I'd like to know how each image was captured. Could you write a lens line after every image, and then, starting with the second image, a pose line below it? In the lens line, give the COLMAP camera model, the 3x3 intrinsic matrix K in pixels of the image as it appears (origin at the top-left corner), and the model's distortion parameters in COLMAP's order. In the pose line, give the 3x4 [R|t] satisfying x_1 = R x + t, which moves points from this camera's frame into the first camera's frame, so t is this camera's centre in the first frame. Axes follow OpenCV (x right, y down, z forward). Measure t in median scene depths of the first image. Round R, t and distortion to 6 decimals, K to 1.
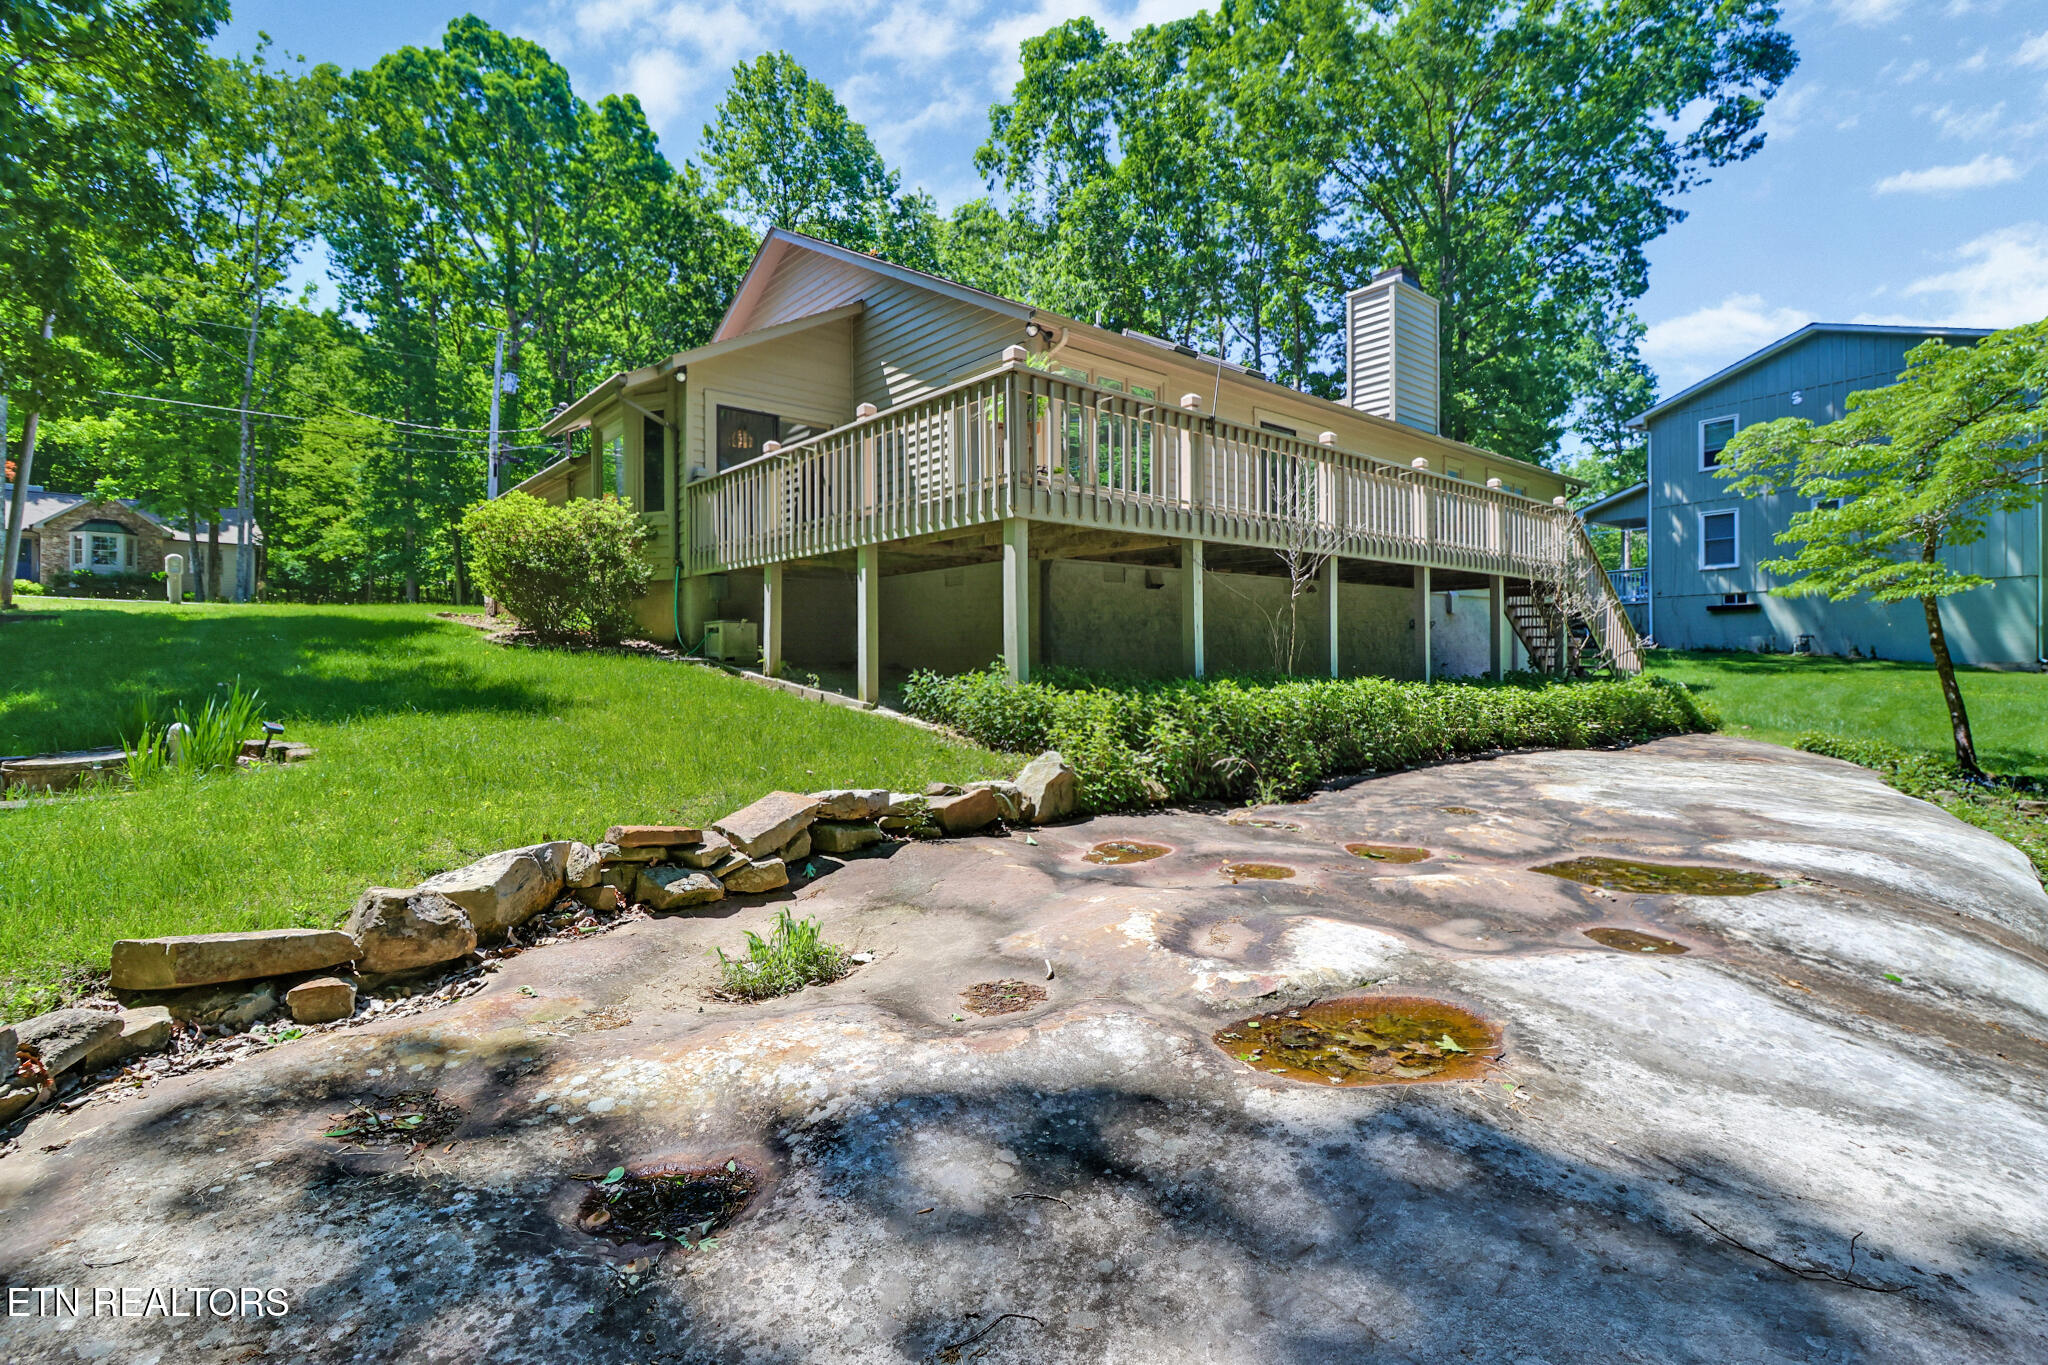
lens RADIAL K [[943.6, 0, 1027.6], [0, 943.6, 651.3], [0, 0, 1]] dist [-0.001702, -0.009131]
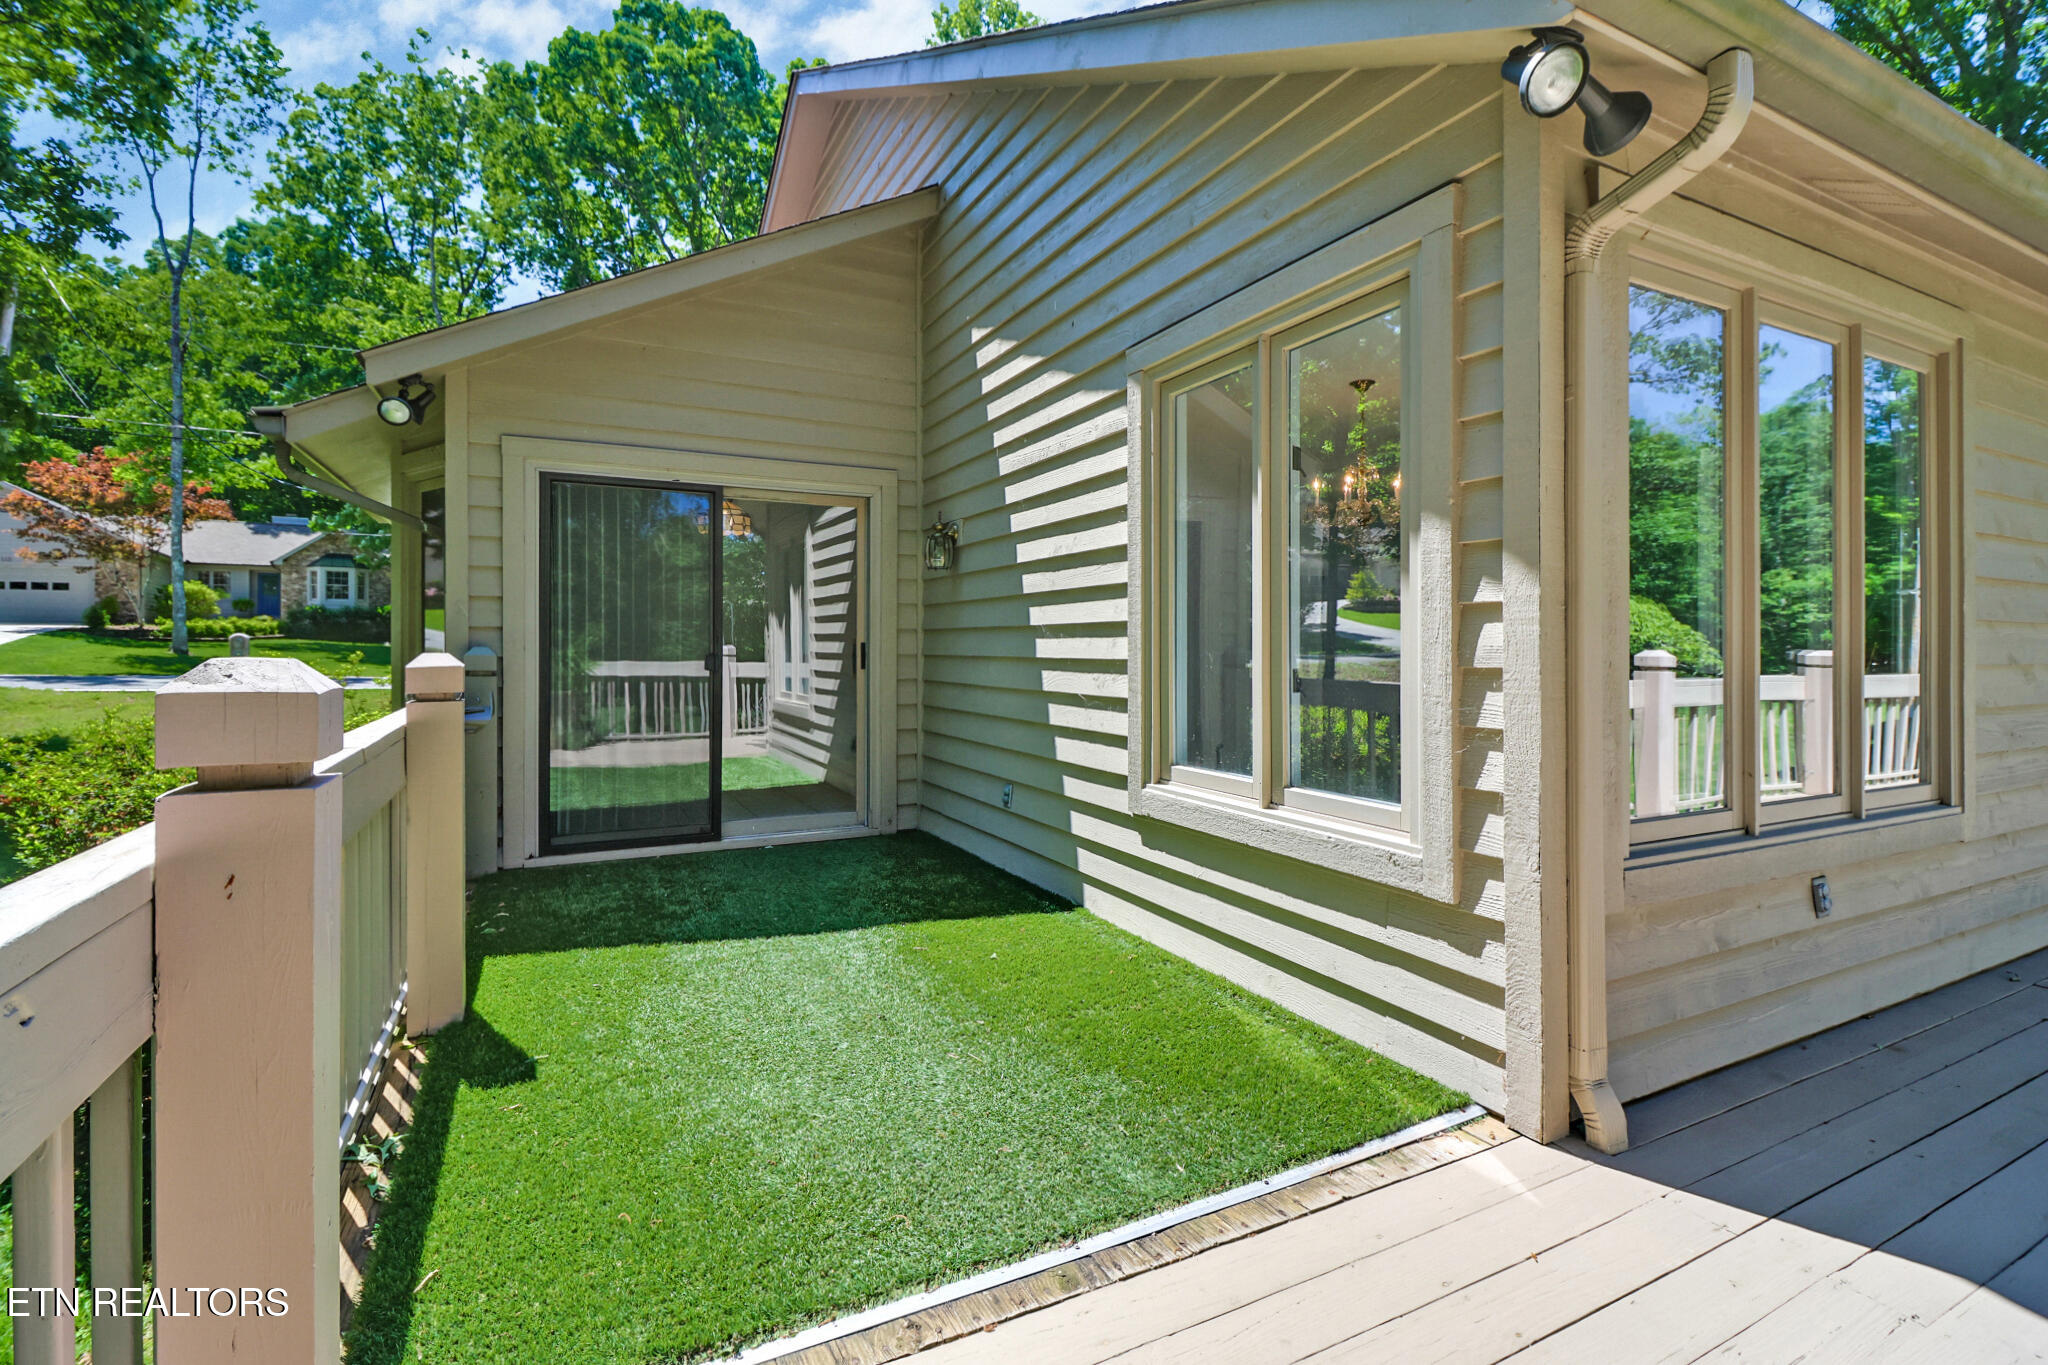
lens RADIAL K [[943.6, 0, 1027.6], [0, 943.6, 651.3], [0, 0, 1]] dist [-0.001702, -0.009131]
pose [[0.968590, 0.012624, -0.248343, -0.013484], [-0.009307, 0.999851, 0.014525, -0.062821], [0.248490, -0.011757, 0.968563, 0.216932]]
